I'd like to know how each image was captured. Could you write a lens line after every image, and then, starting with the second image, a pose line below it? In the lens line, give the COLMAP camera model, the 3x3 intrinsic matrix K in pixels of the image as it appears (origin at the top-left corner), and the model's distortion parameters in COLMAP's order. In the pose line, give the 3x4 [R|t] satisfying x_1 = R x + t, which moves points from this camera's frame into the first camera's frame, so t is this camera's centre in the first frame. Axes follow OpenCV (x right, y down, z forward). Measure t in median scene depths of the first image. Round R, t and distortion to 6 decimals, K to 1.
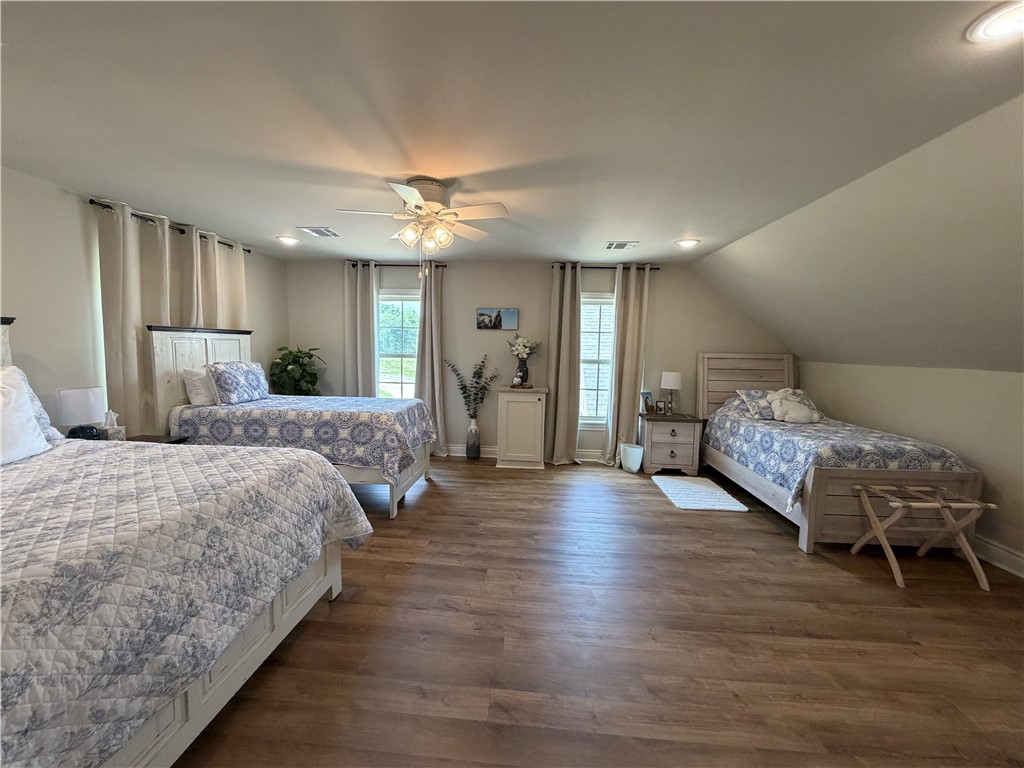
lens RADIAL K [[411.7, 0, 509.1], [0, 411.7, 381.8], [0, 0, 1]] dist [-0.000931, -0.000022]
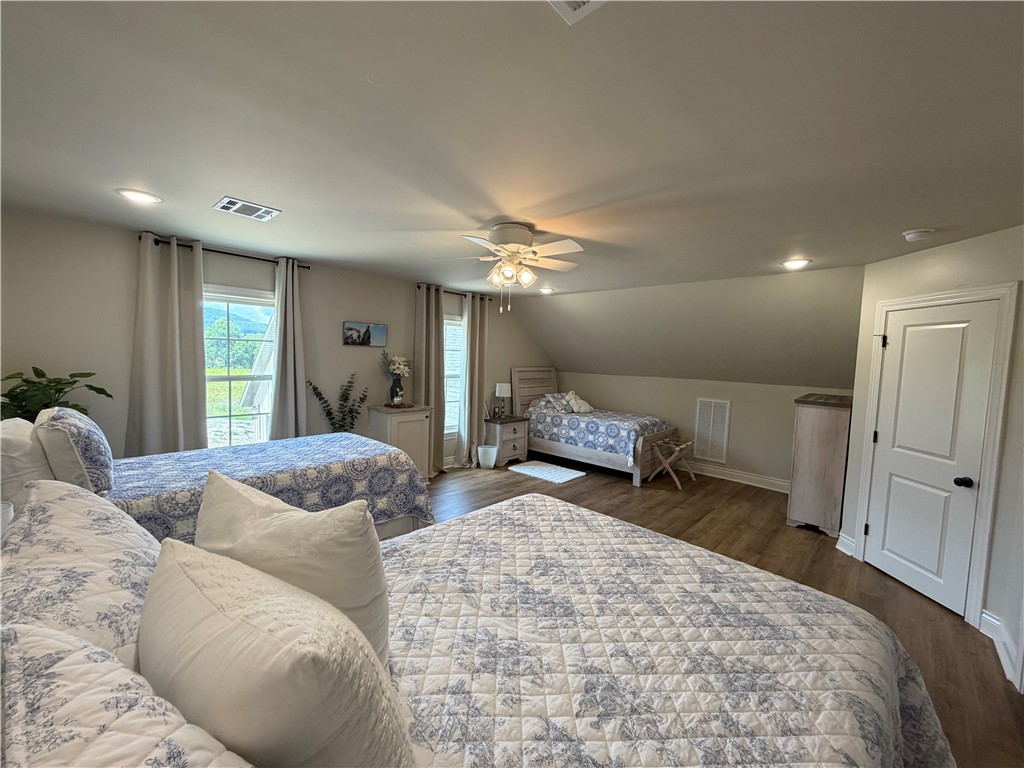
lens RADIAL K [[409.2, 0, 512.0], [0, 409.2, 384.0], [0, 0, 1]] dist [0.001370, 0.000058]
pose [[0.638448, -0.052039, 0.767903, -0.567404], [0.047477, 0.998474, 0.028191, -0.057266], [-0.768199, 0.018460, 0.639945, 0.182913]]
